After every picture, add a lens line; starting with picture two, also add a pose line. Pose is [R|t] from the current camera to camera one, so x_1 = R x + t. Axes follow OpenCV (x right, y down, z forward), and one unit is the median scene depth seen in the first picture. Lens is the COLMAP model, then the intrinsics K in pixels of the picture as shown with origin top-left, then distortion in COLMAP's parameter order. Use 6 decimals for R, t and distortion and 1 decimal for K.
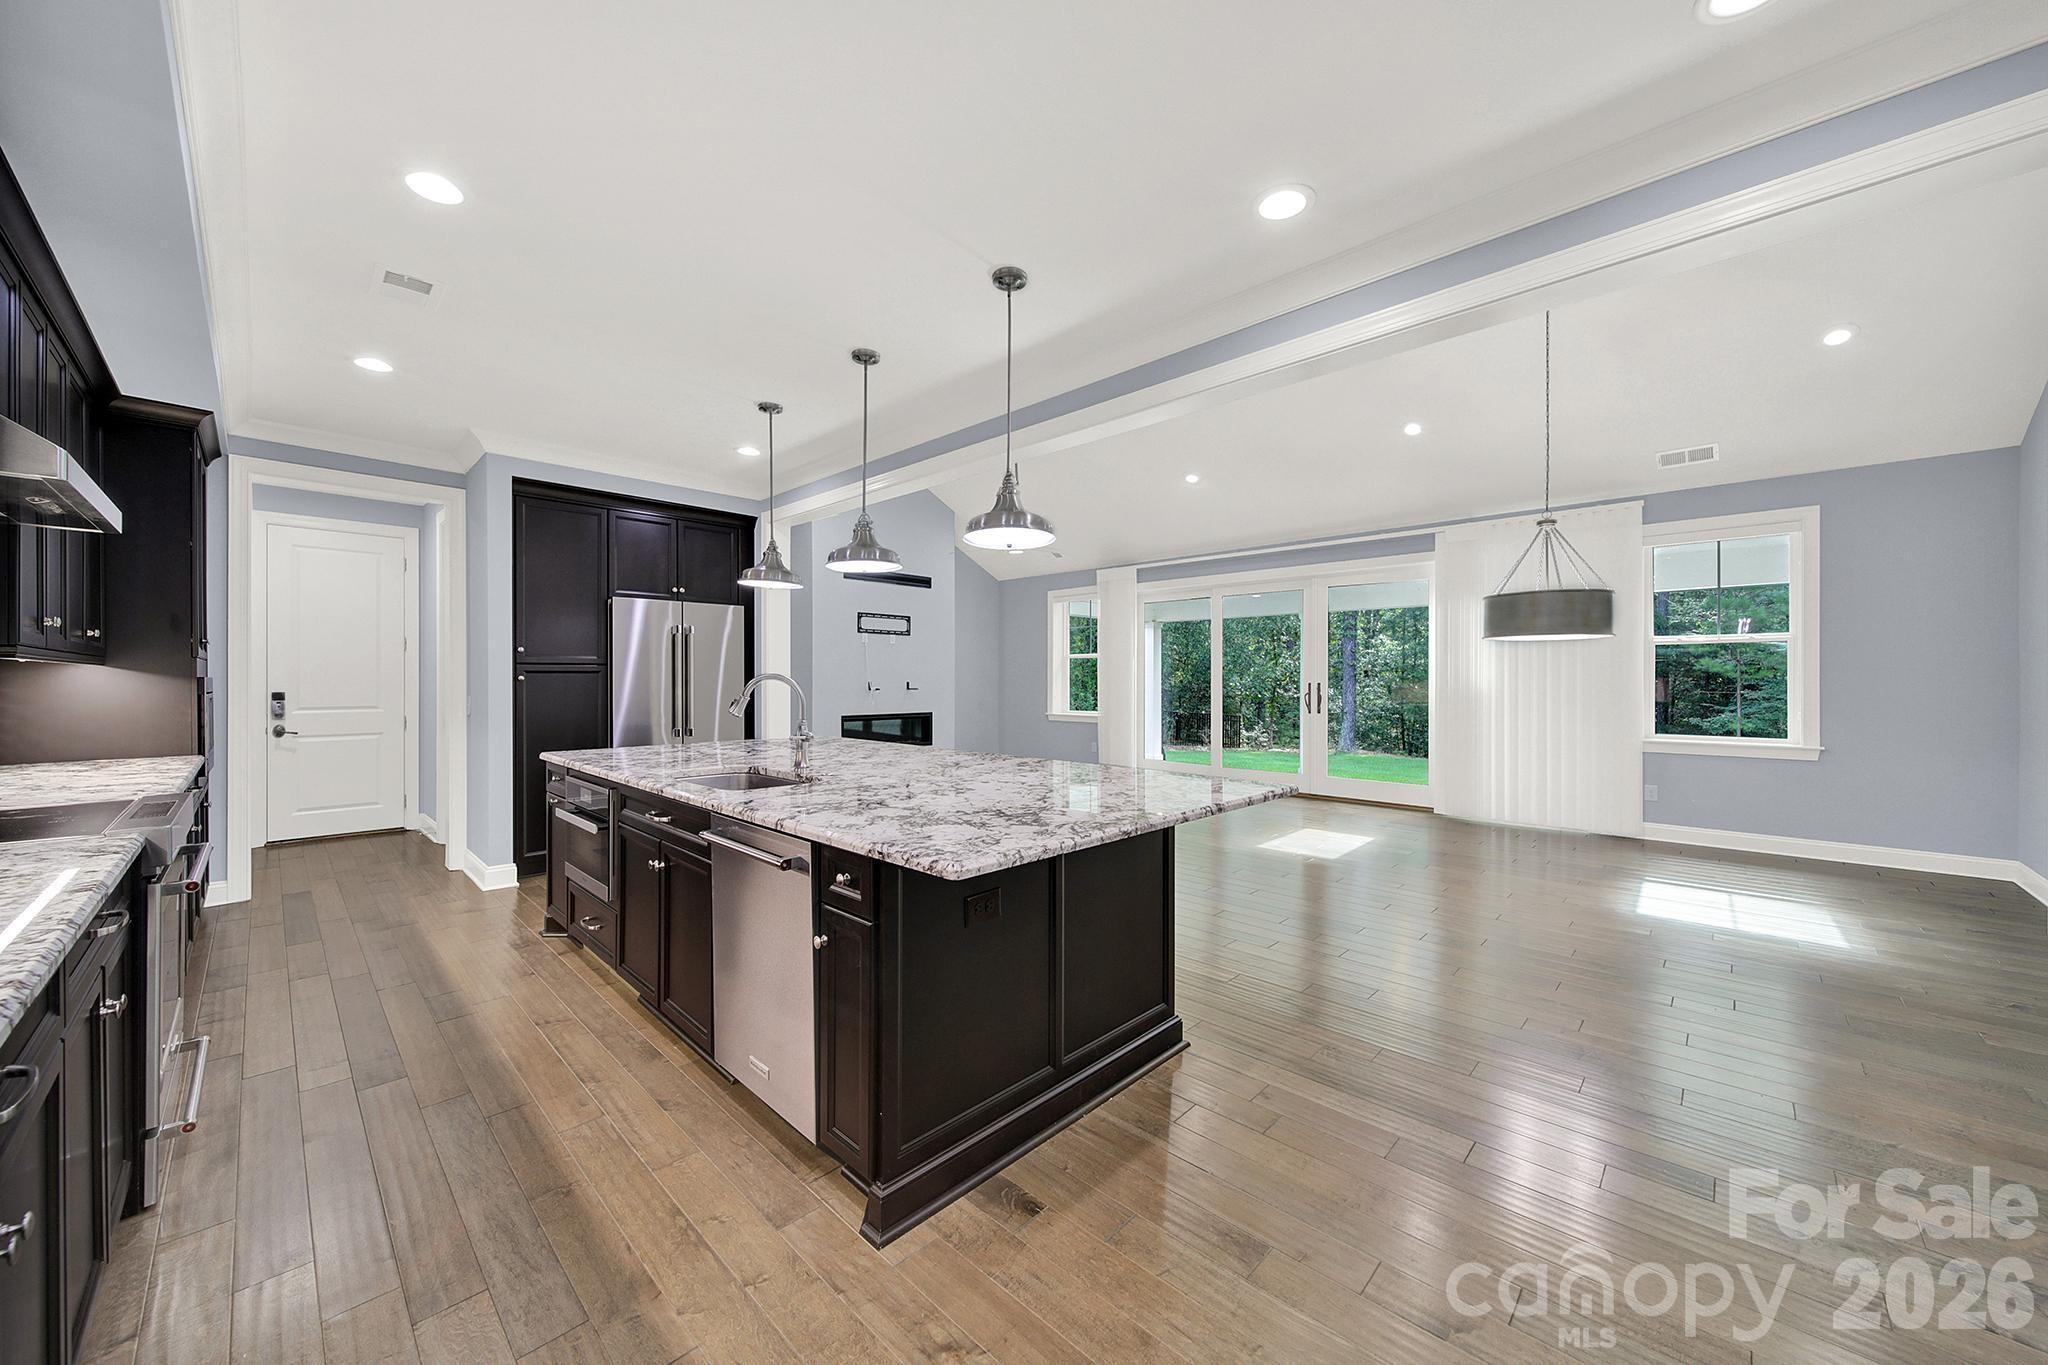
lens RADIAL K [[735.7, 0, 1024.9], [0, 735.7, 679.6], [0, 0, 1]] dist [0.000076, 0.000011]
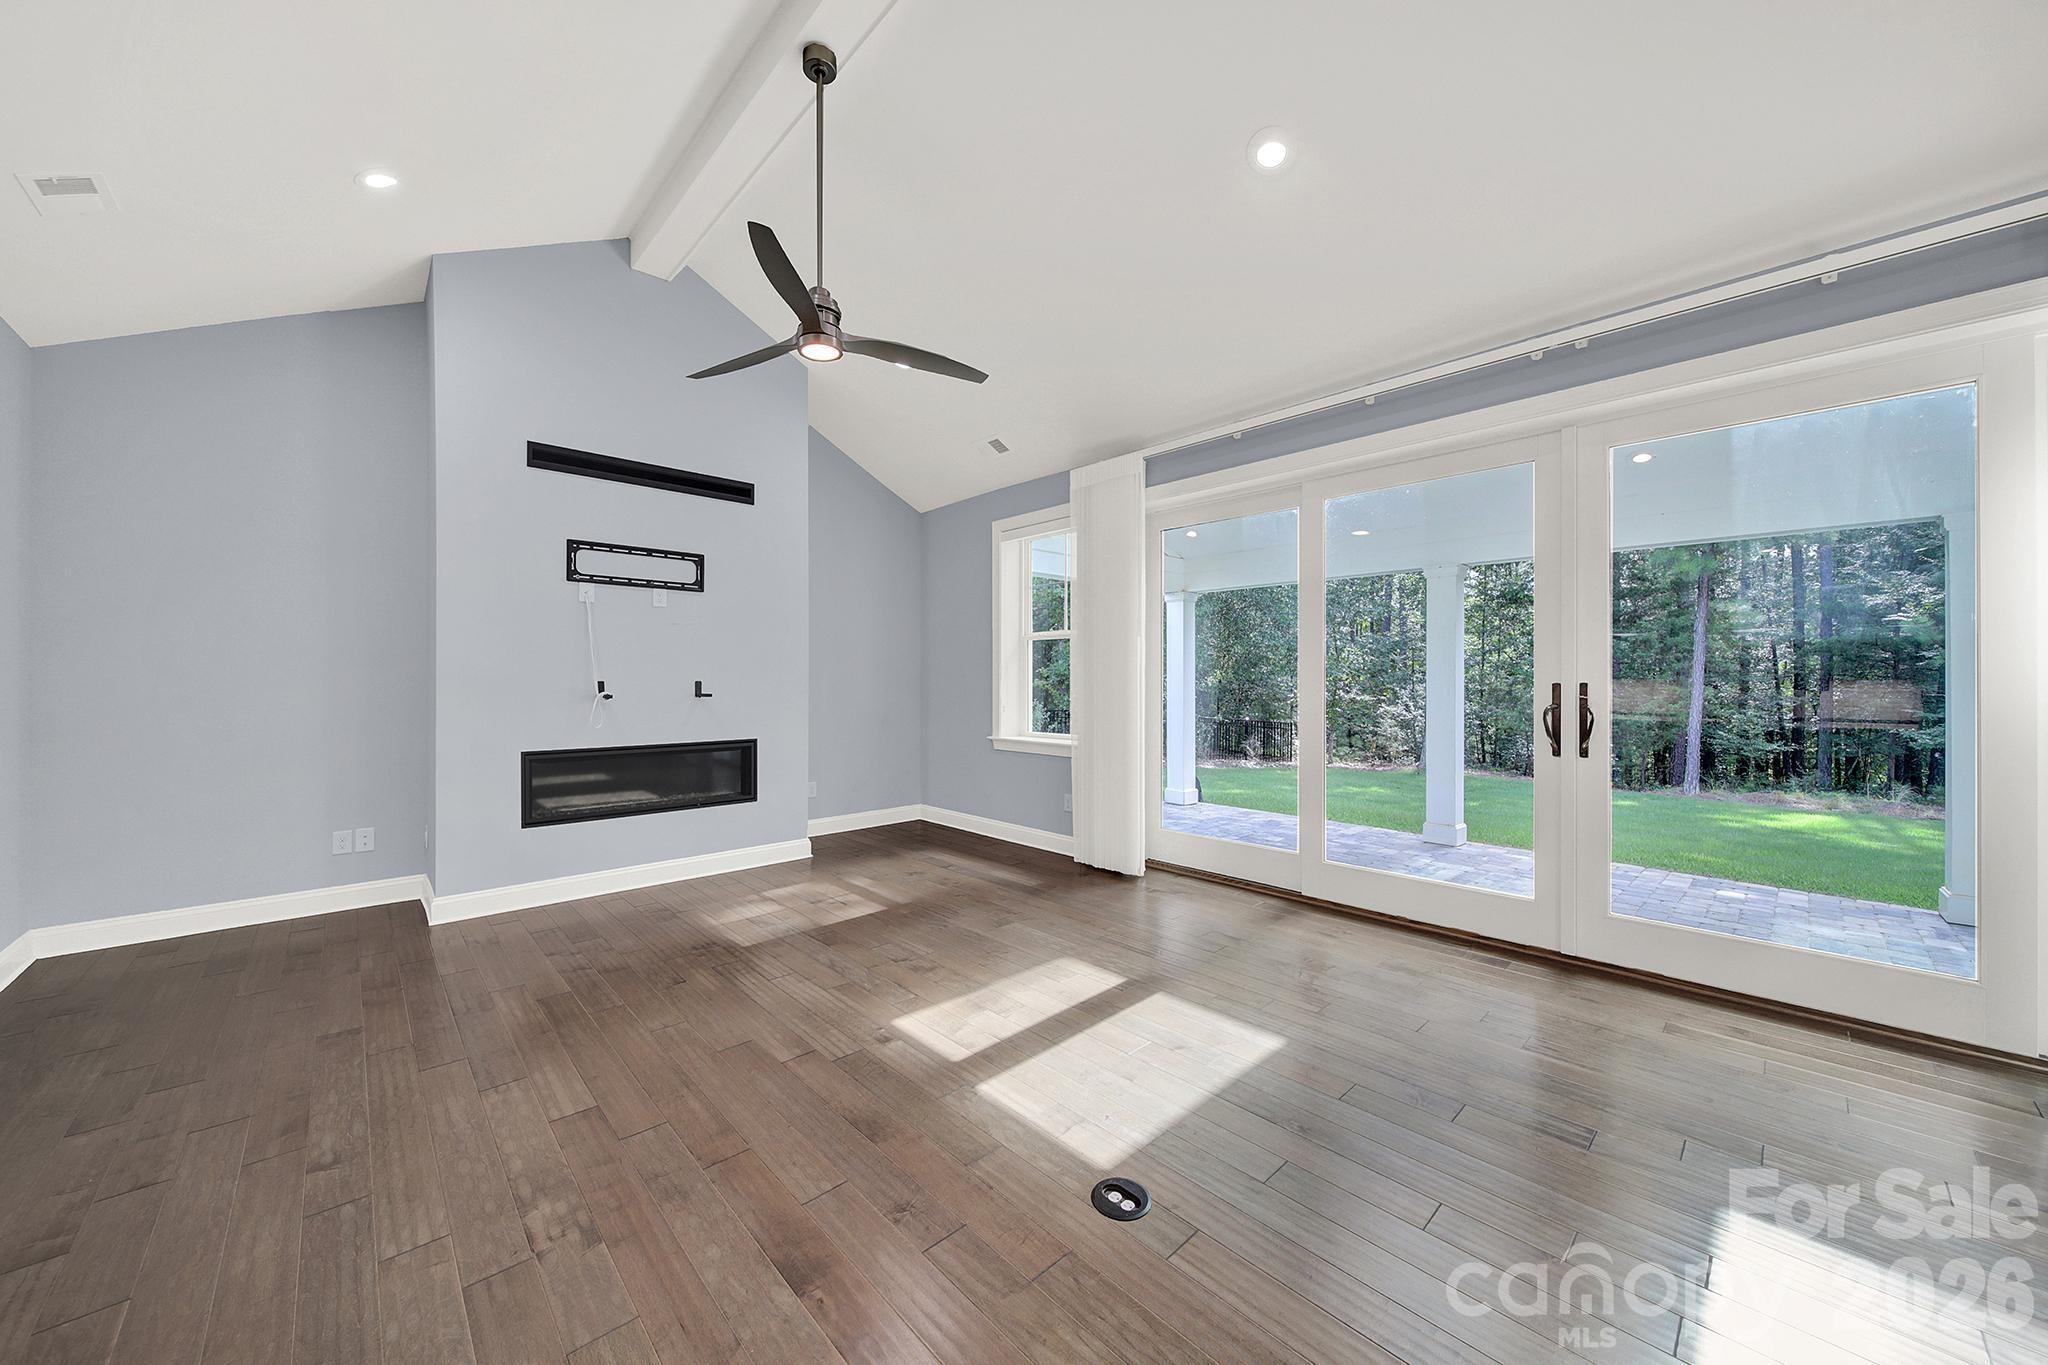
lens RADIAL K [[729.3, 0, 1017.2], [0, 729.3, 673.8], [0, 0, 1]] dist [0.000629, -0.000143]
pose [[0.998360, -0.000419, -0.057251, 0.091706], [-0.000057, 0.999965, -0.008315, 0.002041], [0.057252, 0.008304, 0.998325, 0.487833]]
